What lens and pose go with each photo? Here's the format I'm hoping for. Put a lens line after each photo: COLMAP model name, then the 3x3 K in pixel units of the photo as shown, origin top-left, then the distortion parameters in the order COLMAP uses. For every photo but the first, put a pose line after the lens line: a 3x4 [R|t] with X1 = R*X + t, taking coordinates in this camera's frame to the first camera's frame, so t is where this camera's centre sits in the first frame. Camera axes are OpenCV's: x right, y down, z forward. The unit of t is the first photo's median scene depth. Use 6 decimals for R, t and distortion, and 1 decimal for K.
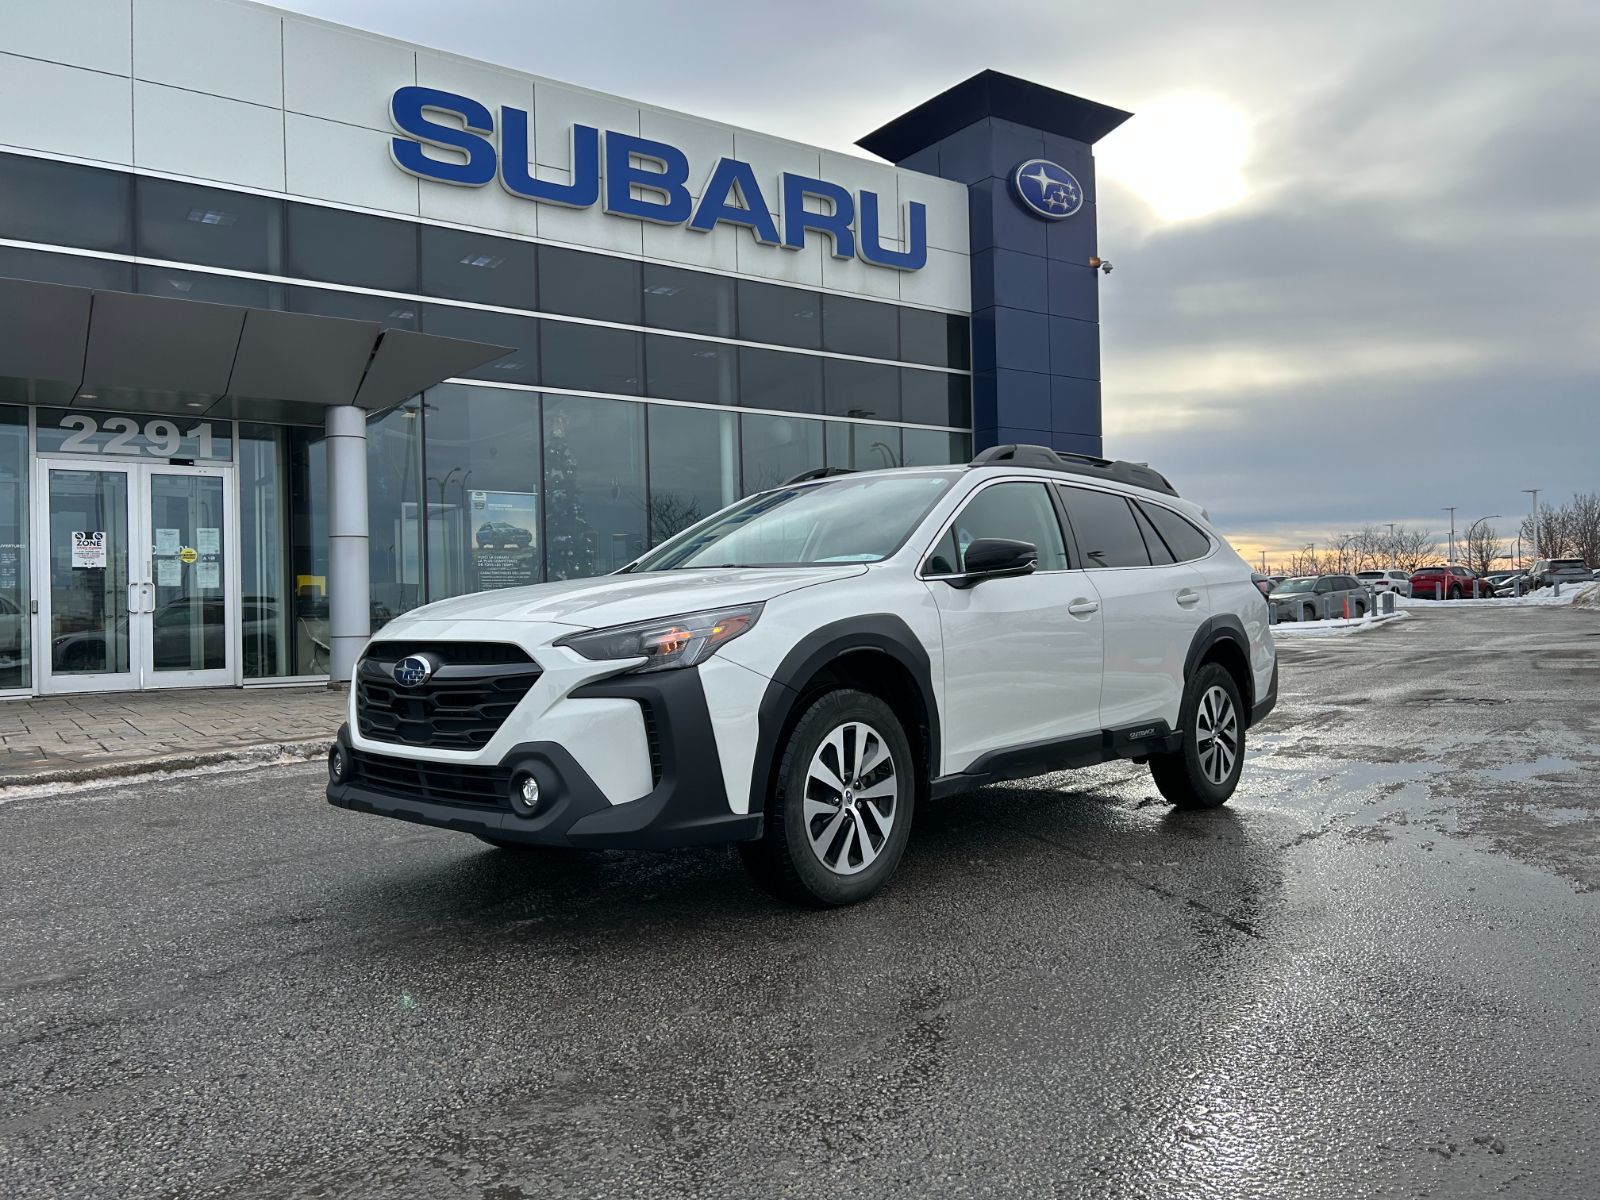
lens RADIAL K [[1177.7, 0, 815.4], [0, 1177.7, 604.2], [0, 0, 1]] dist [0.007657, 0.001648]
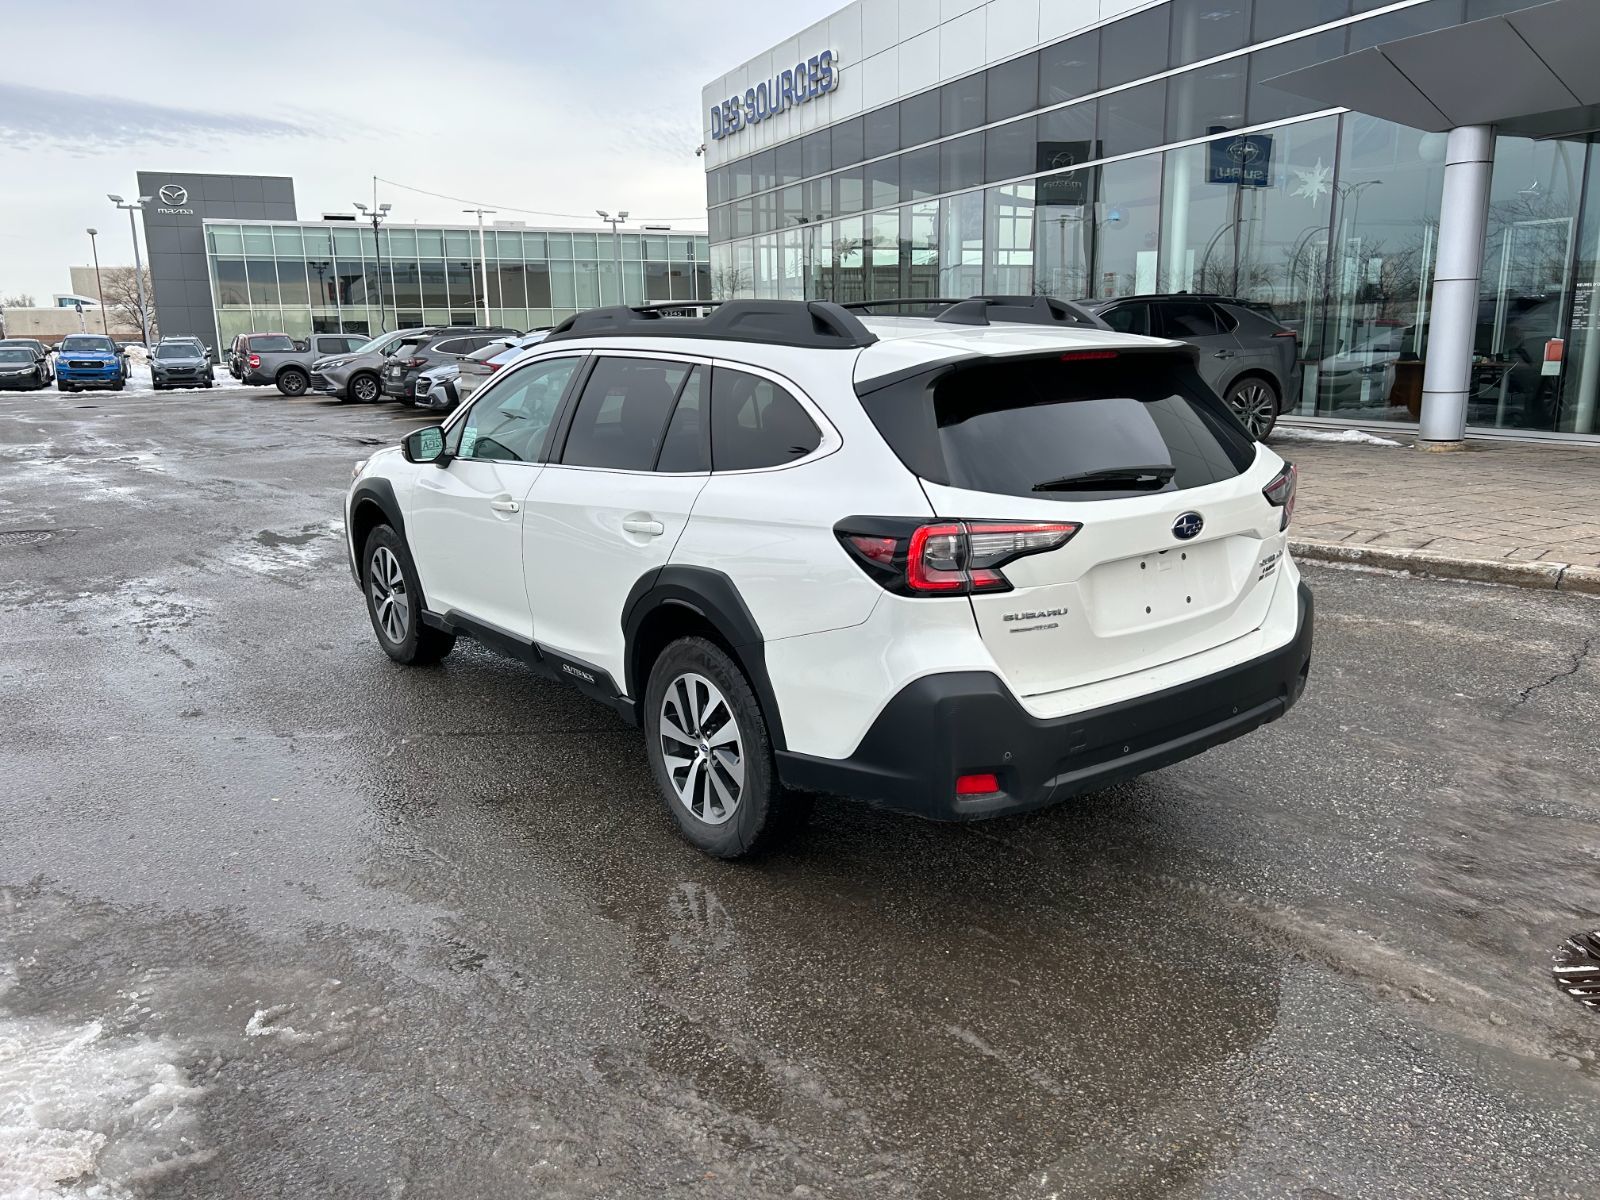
lens RADIAL K [[1177.7, 0, 815.4], [0, 1177.7, 604.2], [0, 0, 1]] dist [0.007657, 0.001648]
pose [[-0.158983, 0.246505, -0.956012, 0.338187], [0.035615, 0.969130, 0.243965, -0.043235], [0.986639, 0.004738, -0.162855, 0.427773]]
